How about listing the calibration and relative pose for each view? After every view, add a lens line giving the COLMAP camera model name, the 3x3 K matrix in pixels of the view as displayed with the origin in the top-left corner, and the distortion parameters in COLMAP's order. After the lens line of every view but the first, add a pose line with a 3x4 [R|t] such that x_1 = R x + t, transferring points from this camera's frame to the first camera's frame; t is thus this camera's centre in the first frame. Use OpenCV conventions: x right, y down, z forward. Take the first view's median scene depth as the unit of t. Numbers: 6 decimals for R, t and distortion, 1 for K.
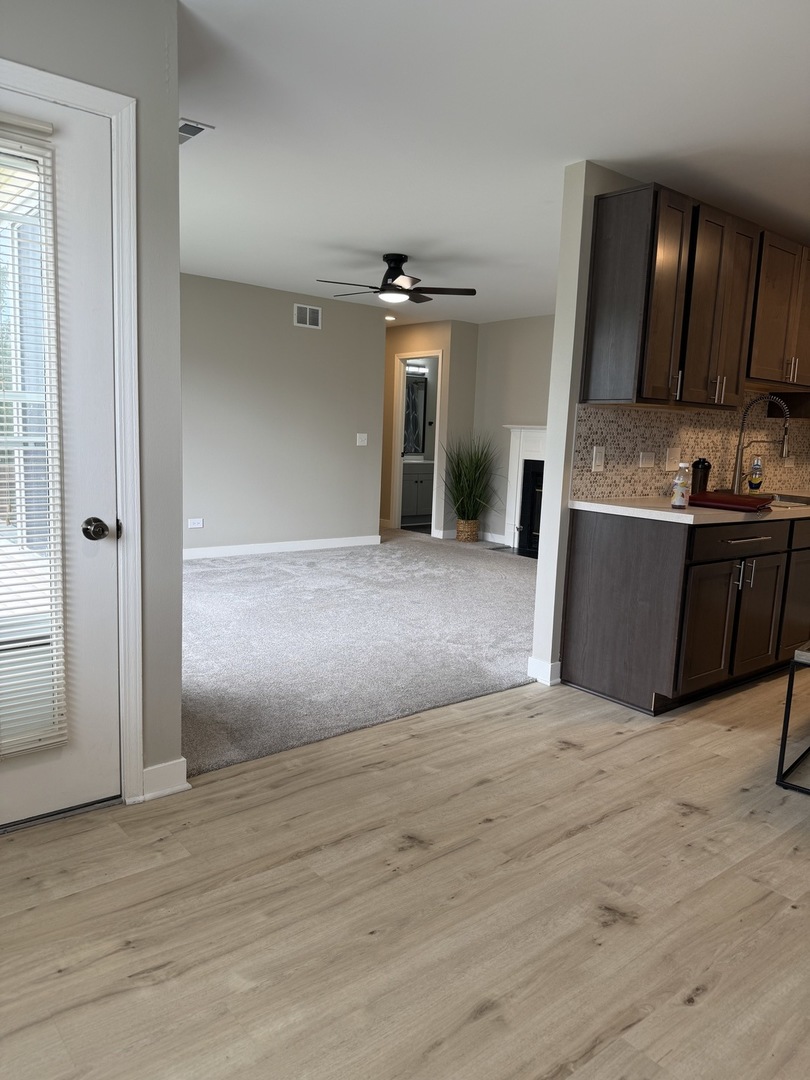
lens RADIAL K [[760.4, 0, 401.4], [0, 760.4, 545.8], [0, 0, 1]] dist [0.095326, -0.138613]
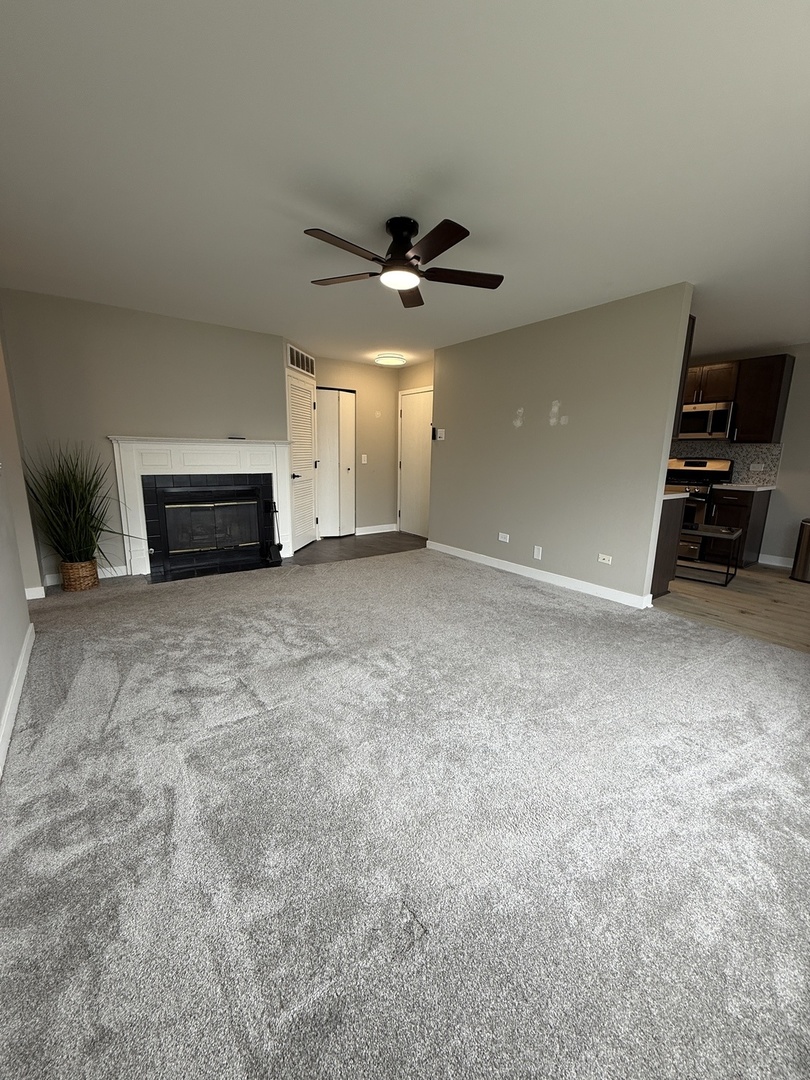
lens RADIAL K [[436.2, 0, 406.4], [0, 436.2, 544.2], [0, 0, 1]] dist [-0.011226, 0.000000]
pose [[0.049303, -0.238421, 0.969910, -0.753335], [0.135624, 0.963694, 0.229999, -0.250149], [-0.989533, 0.120204, 0.079849, 1.508708]]
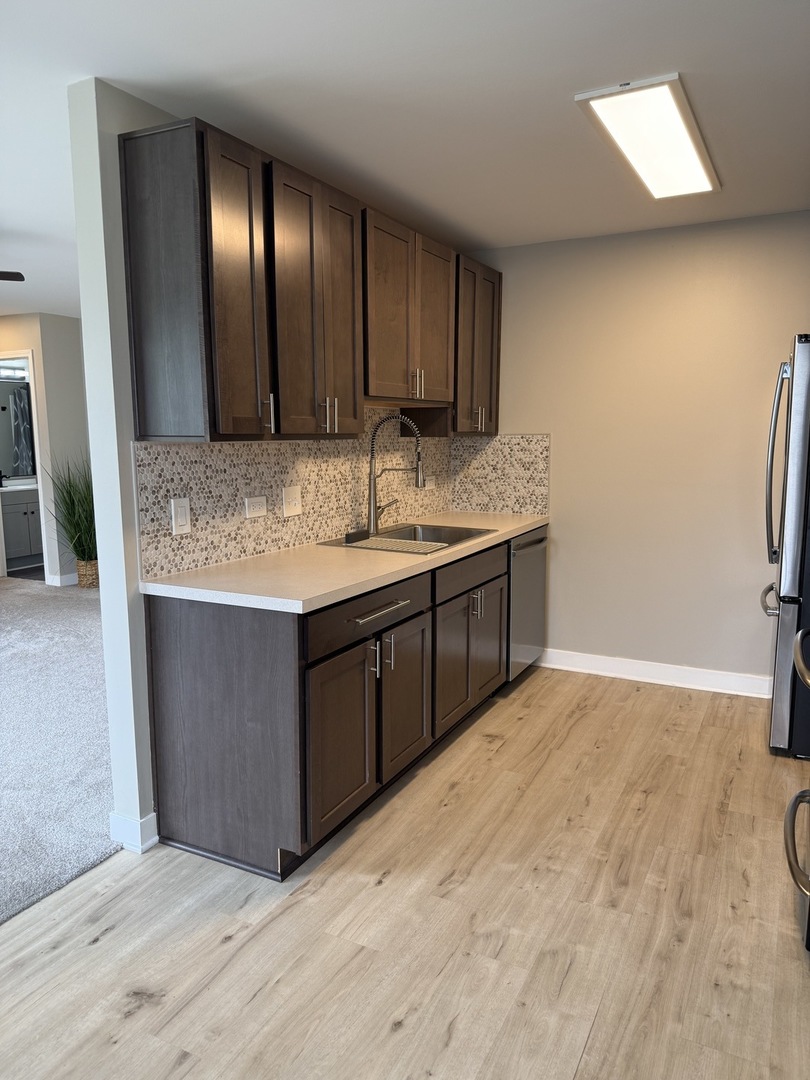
lens RADIAL K [[760.4, 0, 401.4], [0, 760.4, 545.8], [0, 0, 1]] dist [0.095326, -0.138613]
pose [[0.917578, -0.101194, 0.384460, 0.177949], [0.098570, 0.994775, 0.026583, -0.089049], [-0.385141, 0.013504, 0.922759, 0.283707]]
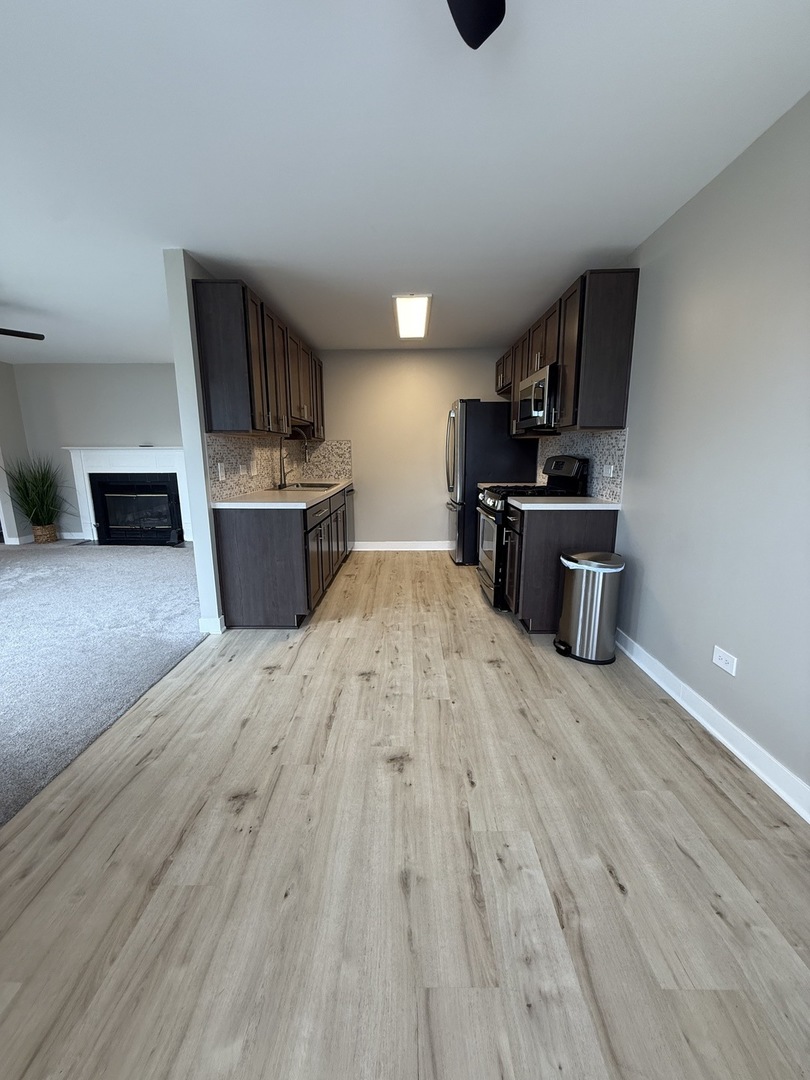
lens RADIAL K [[434.0, 0, 405.0], [0, 434.0, 540.0], [0, 0, 1]] dist [0.007114, 0.000158]
pose [[0.637233, -0.195205, 0.745539, -0.164794], [0.143858, 0.980515, 0.133770, -0.049443], [-0.757125, 0.022009, 0.652899, 0.217580]]
